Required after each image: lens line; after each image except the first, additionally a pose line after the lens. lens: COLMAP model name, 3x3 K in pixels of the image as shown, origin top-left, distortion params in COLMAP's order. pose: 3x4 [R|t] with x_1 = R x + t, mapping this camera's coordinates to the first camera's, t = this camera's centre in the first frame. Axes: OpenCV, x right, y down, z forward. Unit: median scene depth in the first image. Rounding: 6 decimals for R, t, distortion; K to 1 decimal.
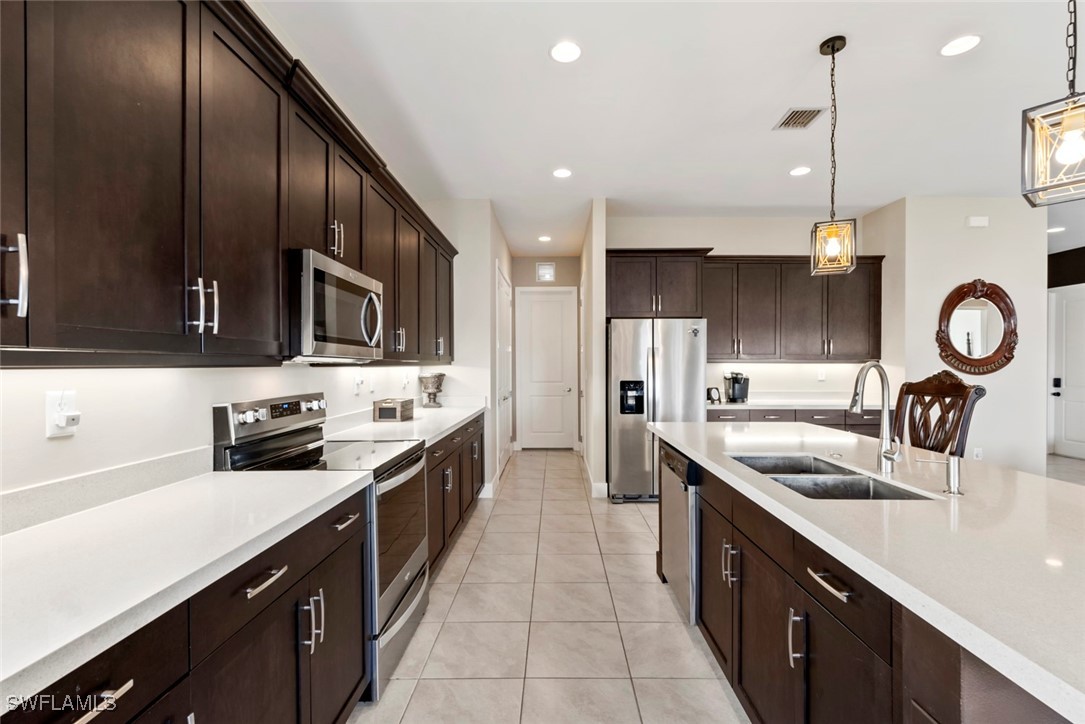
lens RADIAL K [[487.5, 0, 541.8], [0, 487.5, 362.3], [0, 0, 1]] dist [-0.000627, 0.001462]
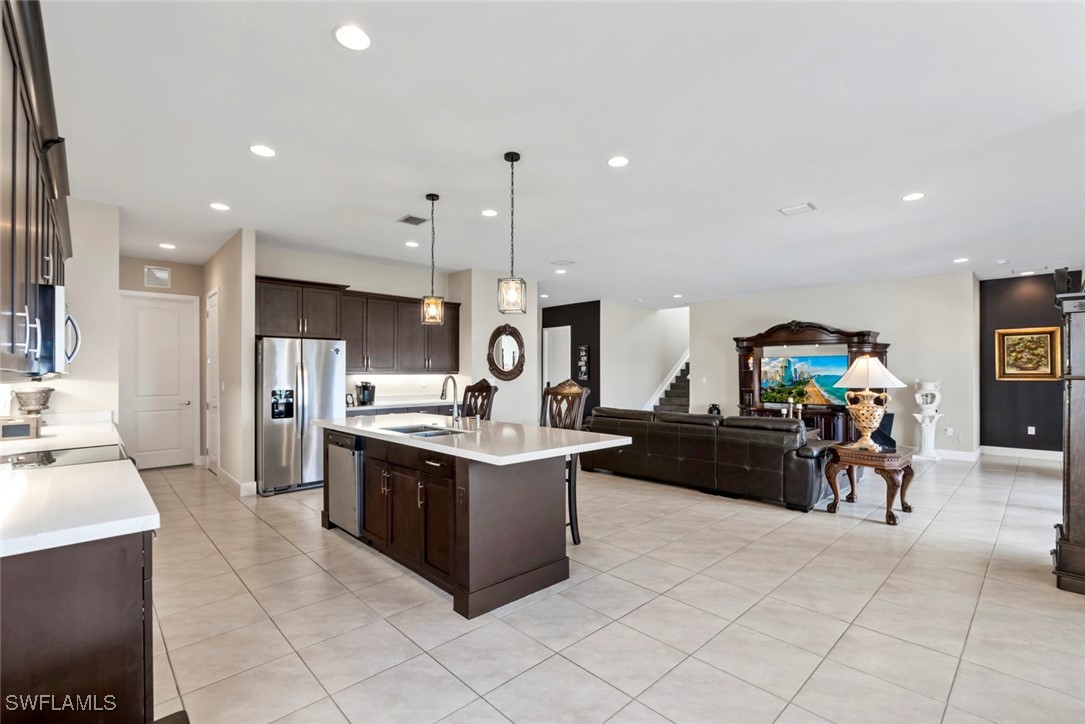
lens RADIAL K [[487.5, 0, 542.1], [0, 487.5, 367.2], [0, 0, 1]] dist [-0.000627, 0.001462]
pose [[0.719383, 0.004181, 0.694601, -0.179940], [0.002637, 0.999958, -0.008751, -0.005964], [-0.694609, 0.008128, 0.719342, -0.284945]]
